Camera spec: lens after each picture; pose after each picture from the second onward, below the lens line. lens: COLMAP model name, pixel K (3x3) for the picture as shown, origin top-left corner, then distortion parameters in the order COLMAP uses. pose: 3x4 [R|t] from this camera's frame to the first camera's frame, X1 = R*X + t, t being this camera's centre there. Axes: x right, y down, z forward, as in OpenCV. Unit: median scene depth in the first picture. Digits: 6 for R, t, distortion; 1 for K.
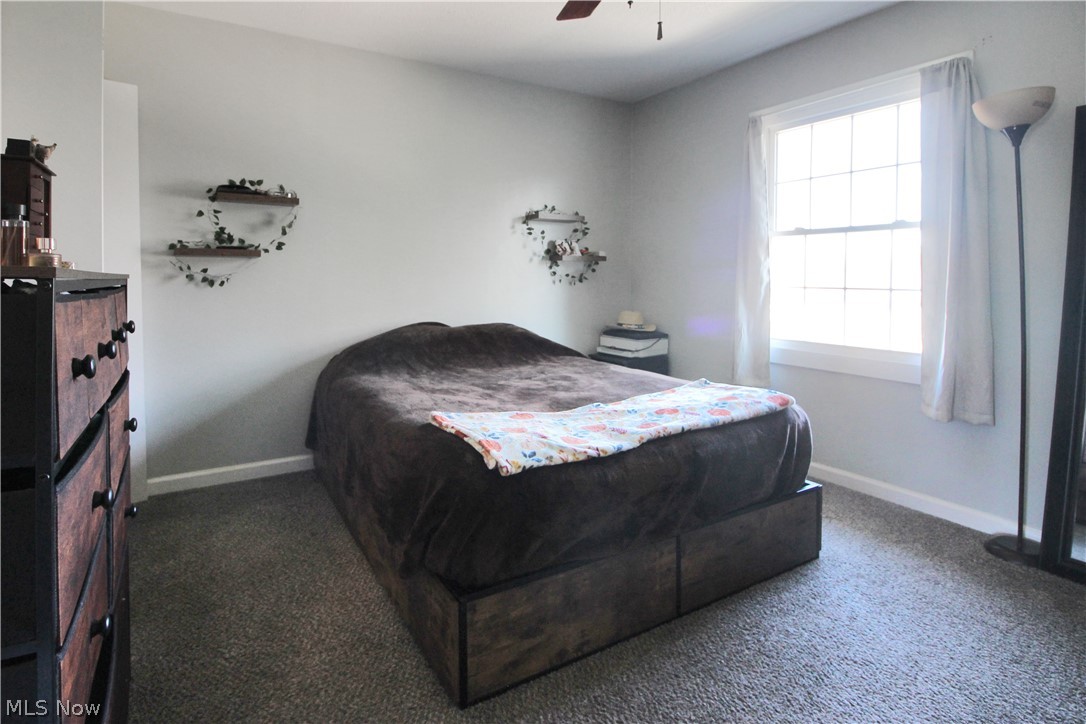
lens RADIAL K [[526.7, 0, 564.3], [0, 526.7, 299.5], [0, 0, 1]] dist [0.000894, -0.000469]
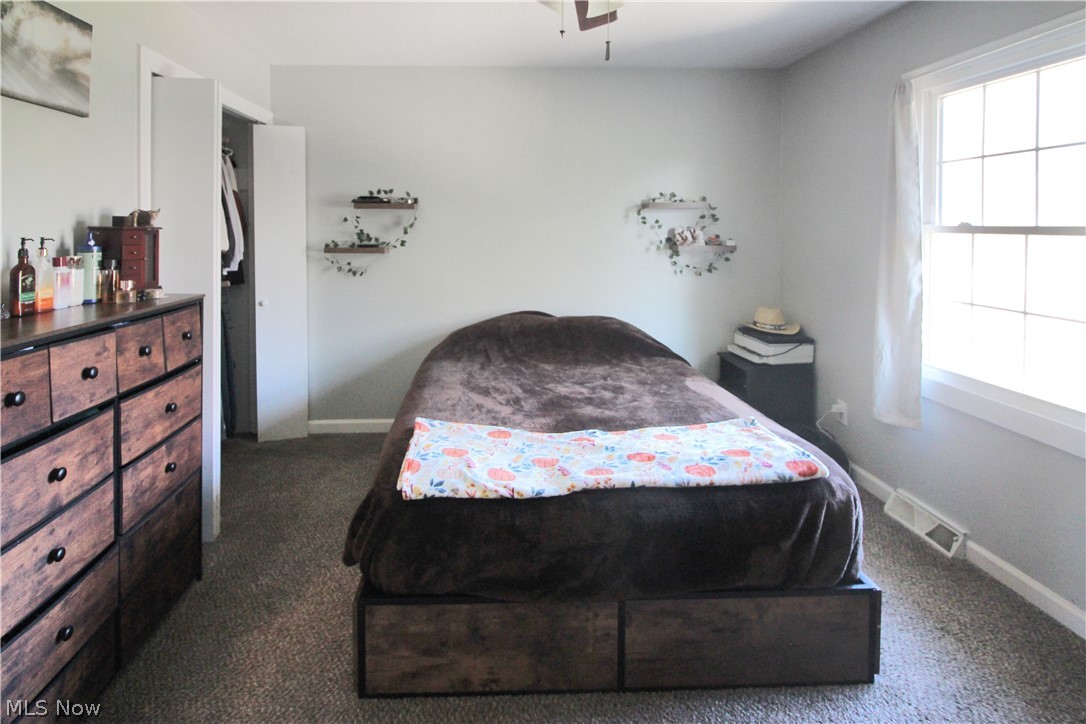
lens RADIAL K [[532.5, 0, 542.4], [0, 532.5, 251.3], [0, 0, 1]] dist [0.000797, -0.004741]
pose [[0.886185, 0.024164, -0.462701, 0.324010], [-0.029274, 0.999564, -0.003866, -0.093164], [0.462406, 0.016971, 0.886506, 0.074839]]
